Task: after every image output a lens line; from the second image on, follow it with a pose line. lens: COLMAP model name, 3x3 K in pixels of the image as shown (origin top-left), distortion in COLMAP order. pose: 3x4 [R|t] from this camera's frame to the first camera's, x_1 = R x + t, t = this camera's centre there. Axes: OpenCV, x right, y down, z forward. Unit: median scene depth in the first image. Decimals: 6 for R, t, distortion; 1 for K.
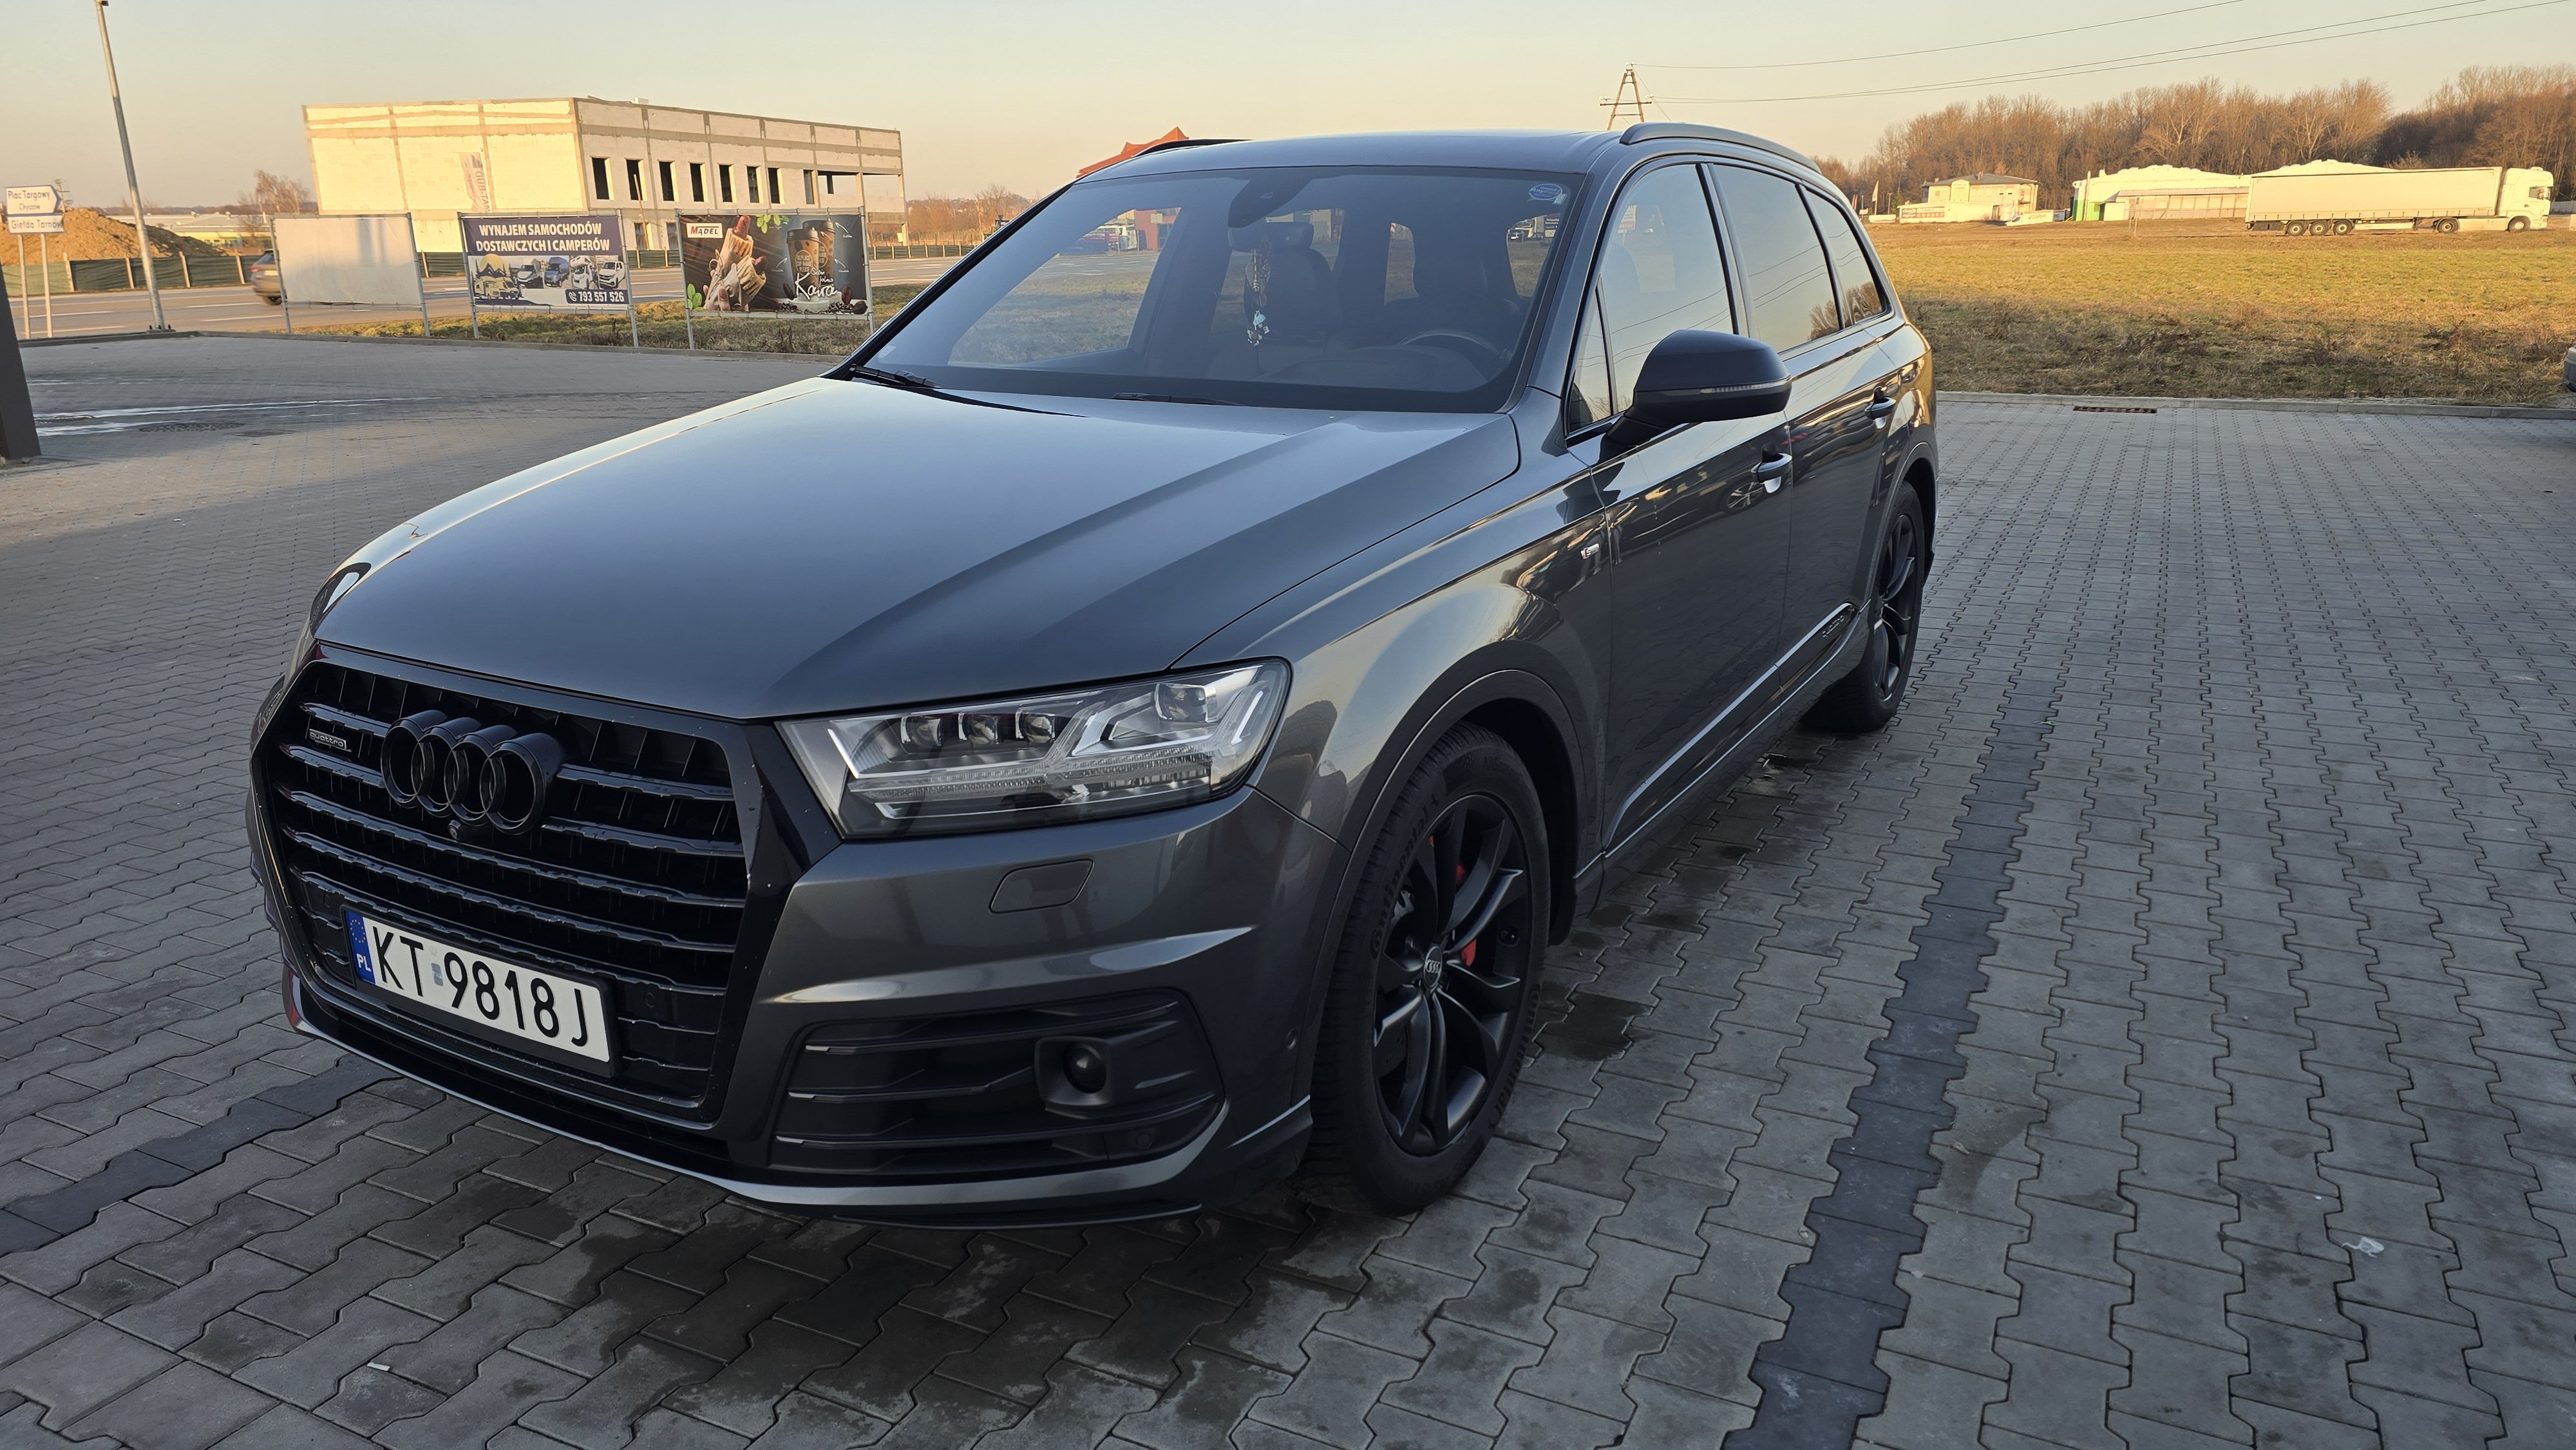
lens RADIAL K [[1697.8, 0, 1285.7], [0, 1697.8, 754.8], [0, 0, 1]] dist [-0.003355, -0.004005]
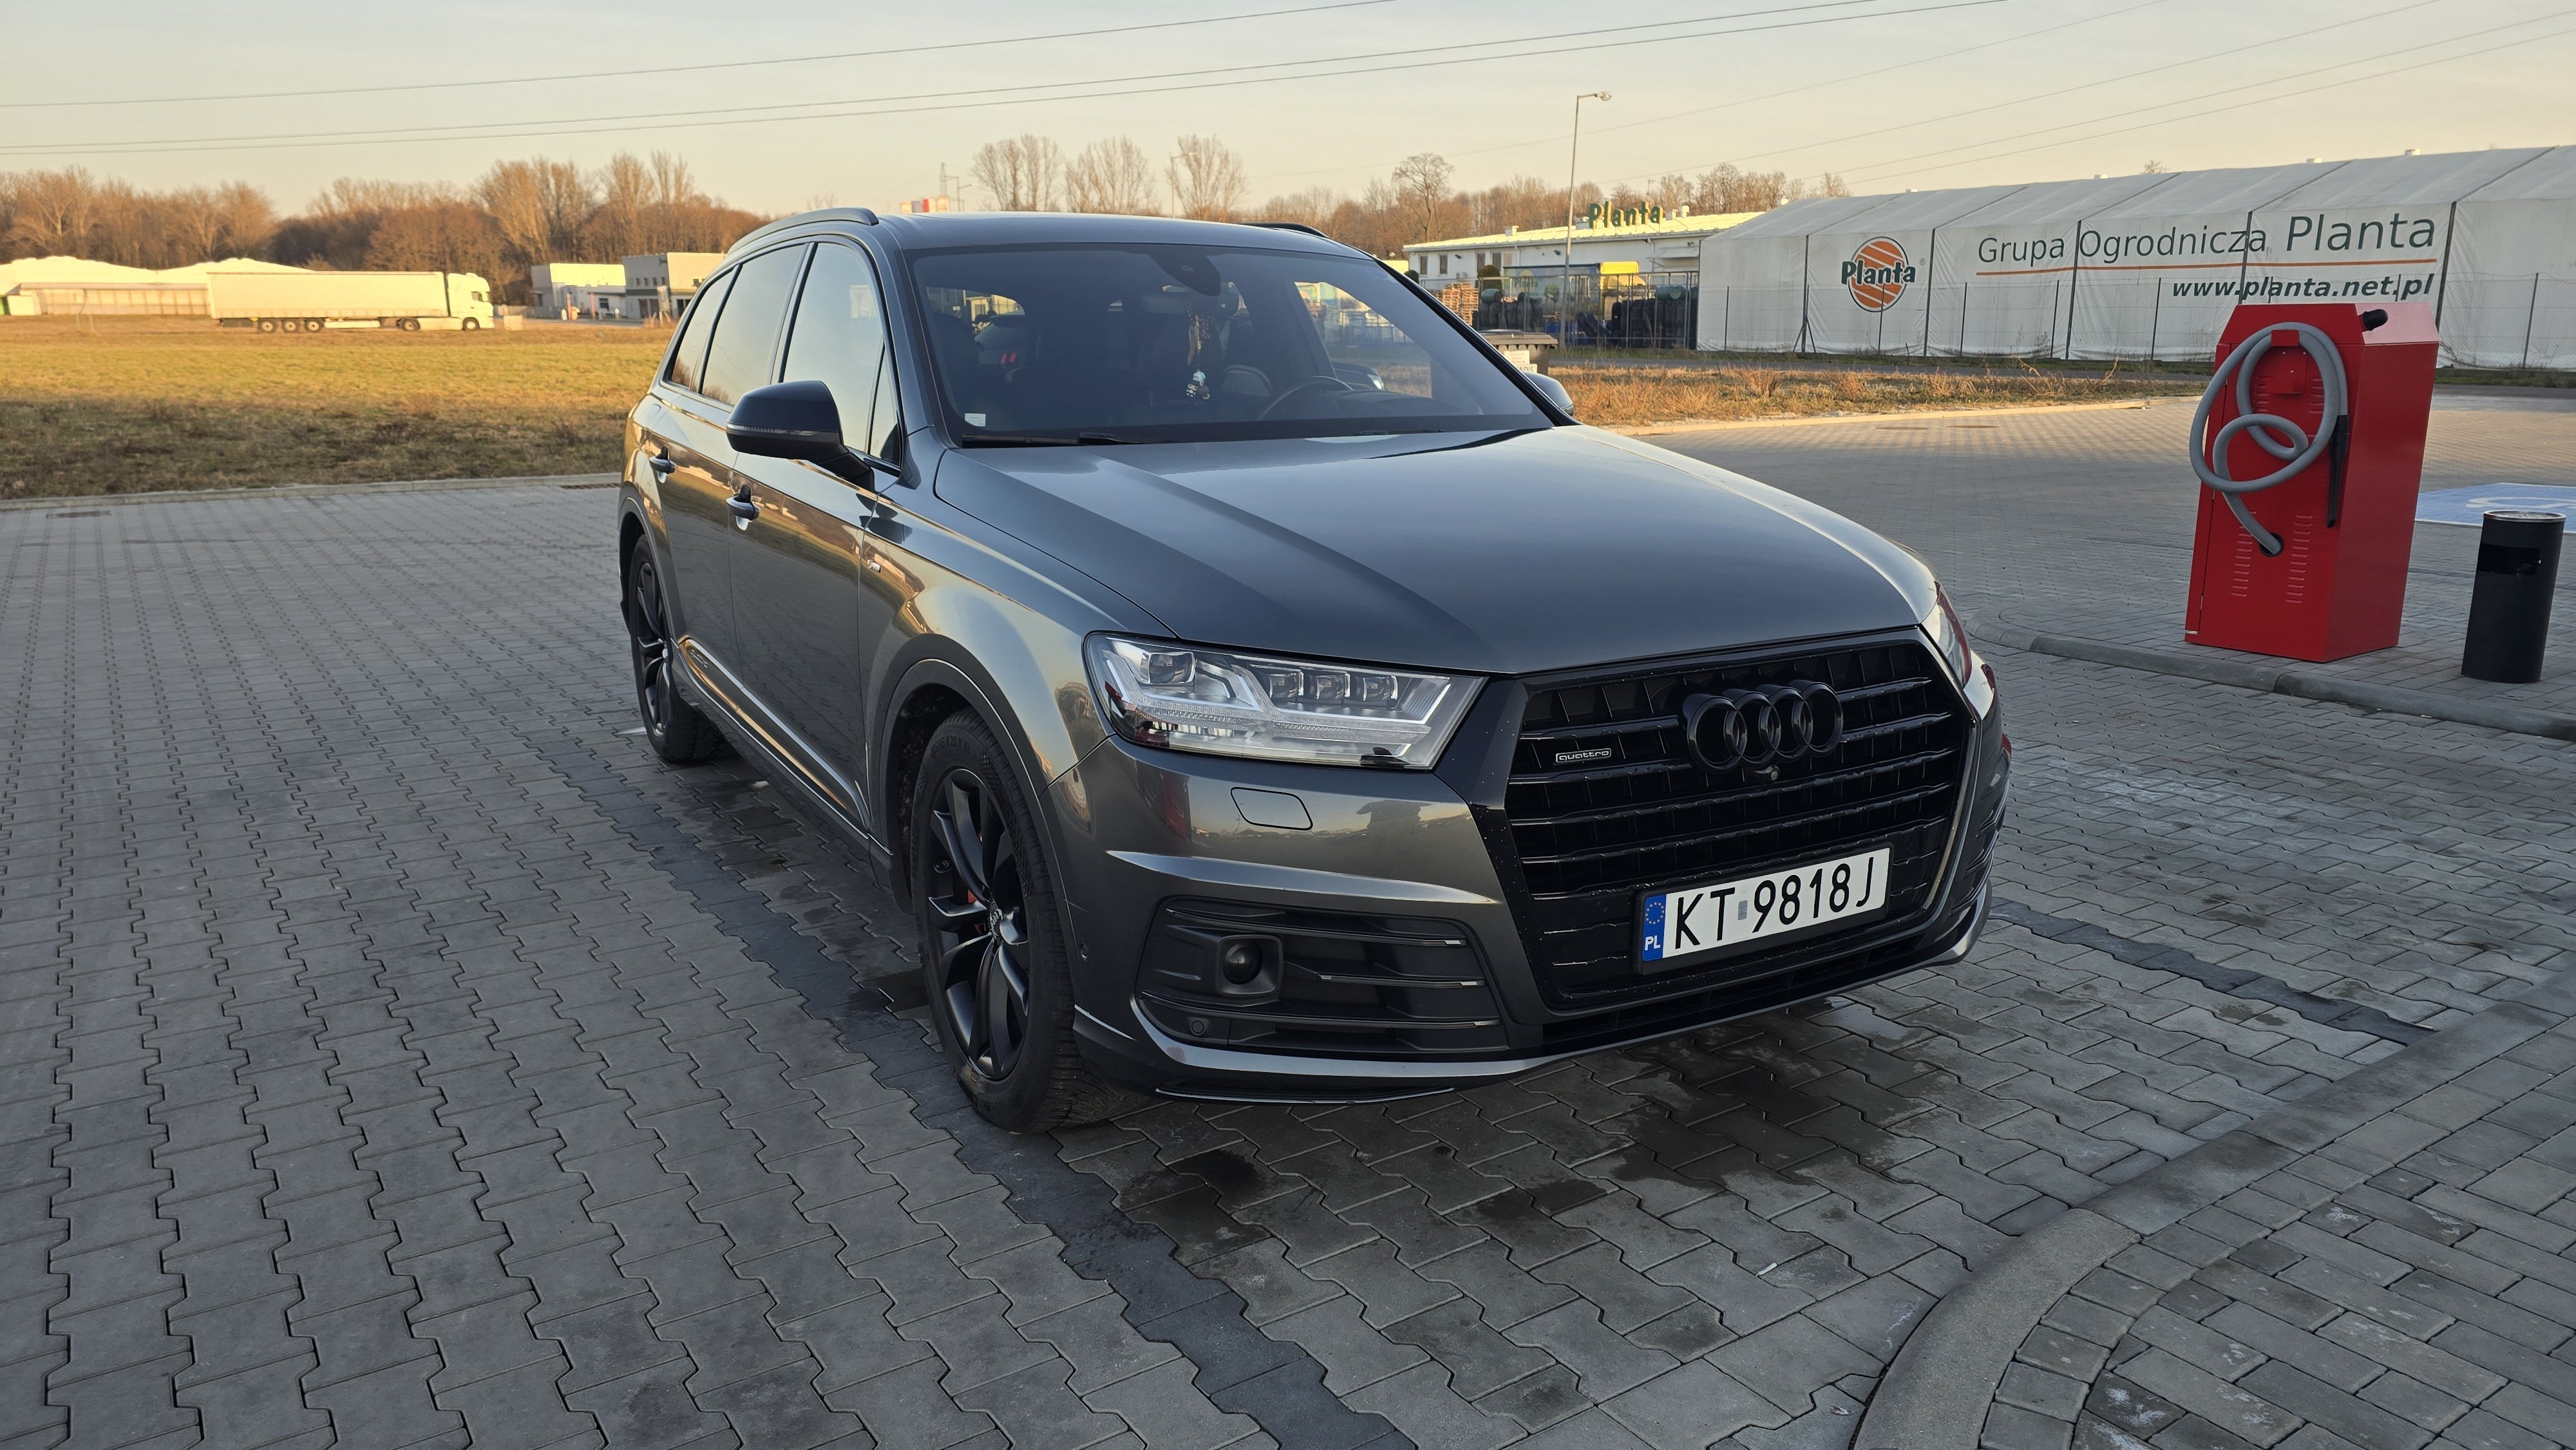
lens RADIAL K [[1731.8, 0, 1288.0], [0, 1731.8, 725.0], [0, 0, 1]] dist [-0.000307, -0.001206]
pose [[0.495150, -0.181973, 0.849536, -1.628487], [0.244987, 0.967383, 0.064426, -0.147209], [-0.833551, 0.176225, 0.523581, 0.600917]]
